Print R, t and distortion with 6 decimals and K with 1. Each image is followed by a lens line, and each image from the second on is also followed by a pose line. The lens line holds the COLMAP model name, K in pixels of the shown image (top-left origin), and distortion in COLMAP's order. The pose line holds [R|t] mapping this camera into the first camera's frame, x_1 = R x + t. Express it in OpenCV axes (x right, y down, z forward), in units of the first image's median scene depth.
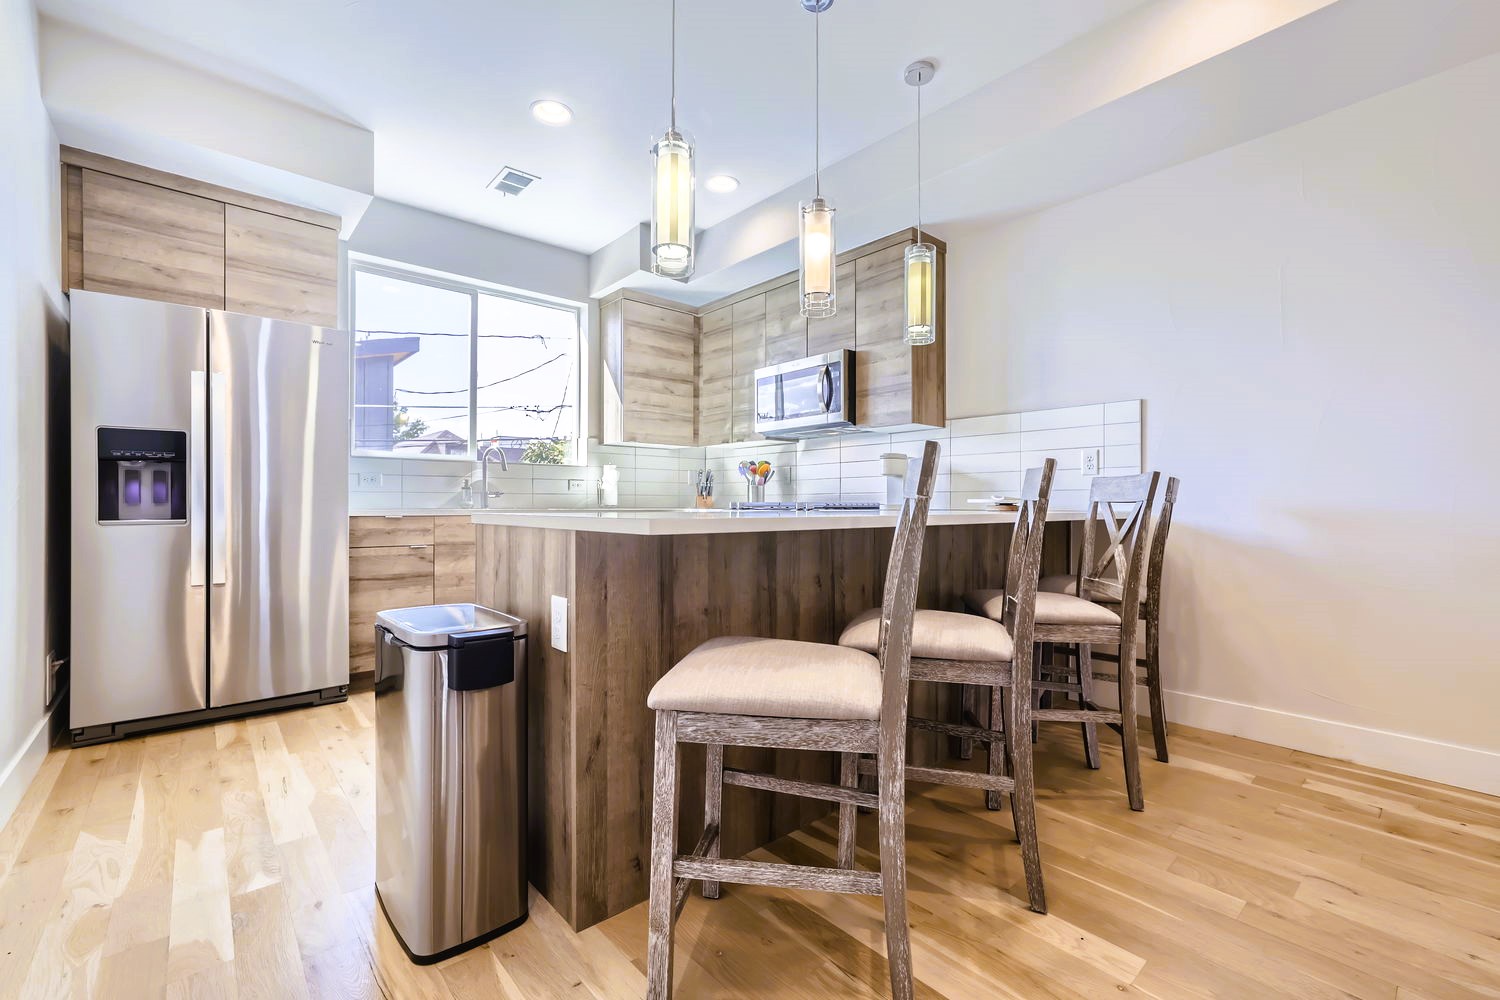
lens RADIAL K [[660.0, 0, 758.9], [0, 660.0, 505.2], [0, 0, 1]] dist [-0.013038, 0.011238]
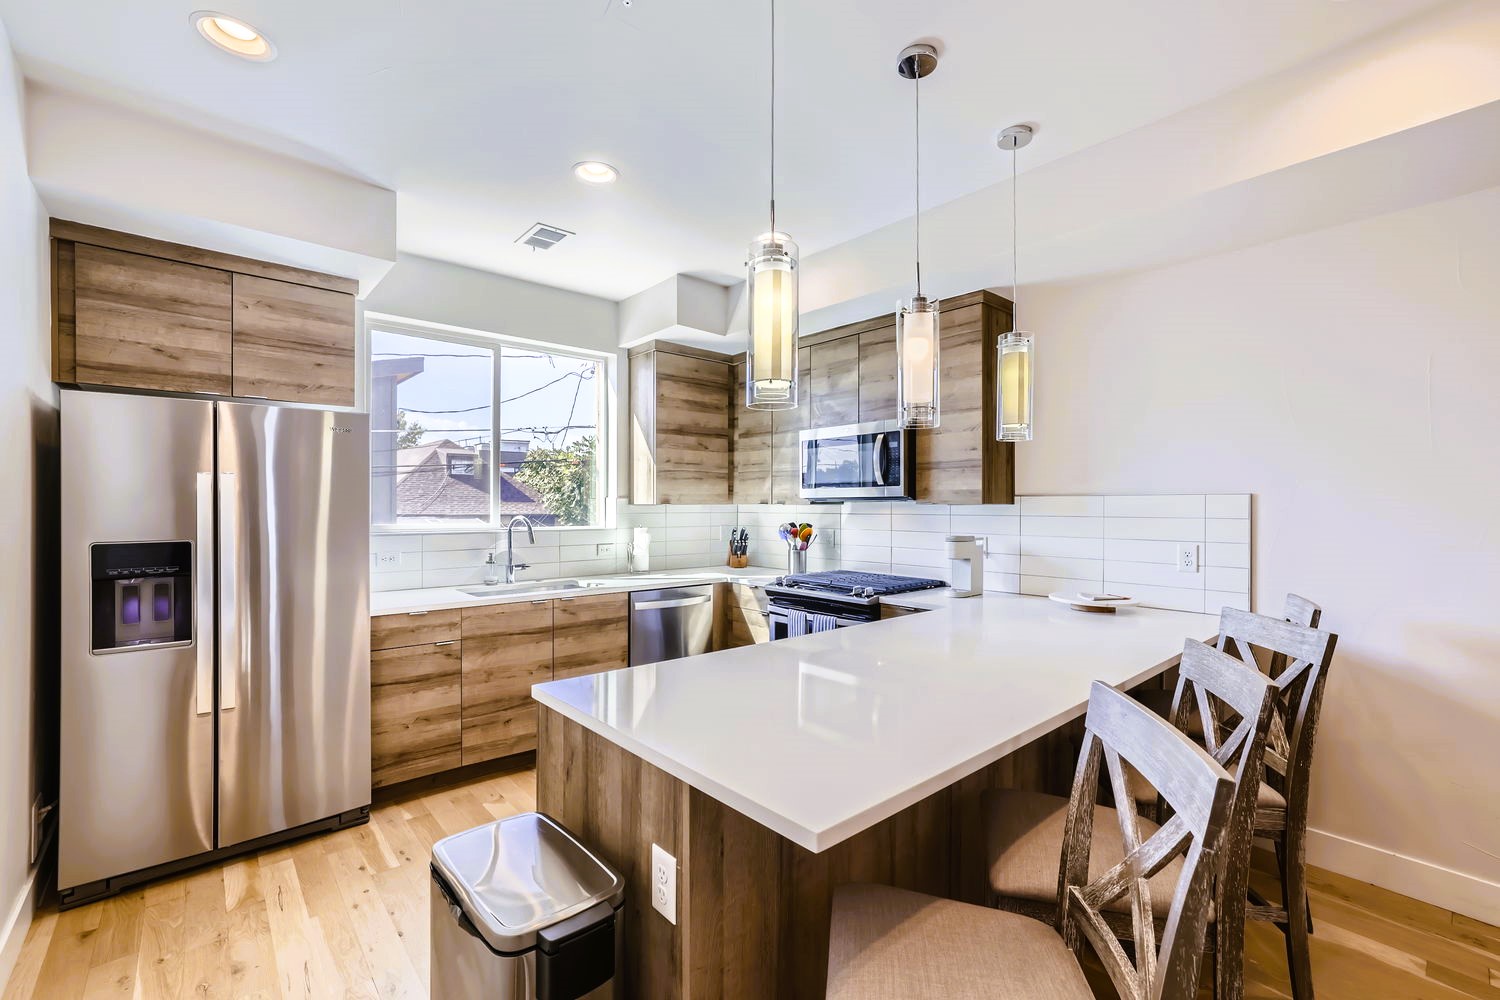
lens RADIAL K [[660.0, 0, 757.6], [0, 660.0, 502.9], [0, 0, 1]] dist [-0.013038, 0.011238]
pose [[0.999995, -0.001184, 0.002907, -0.098889], [0.001181, 0.999998, 0.001339, -0.151579], [-0.002908, -0.001336, 0.999995, 0.099893]]
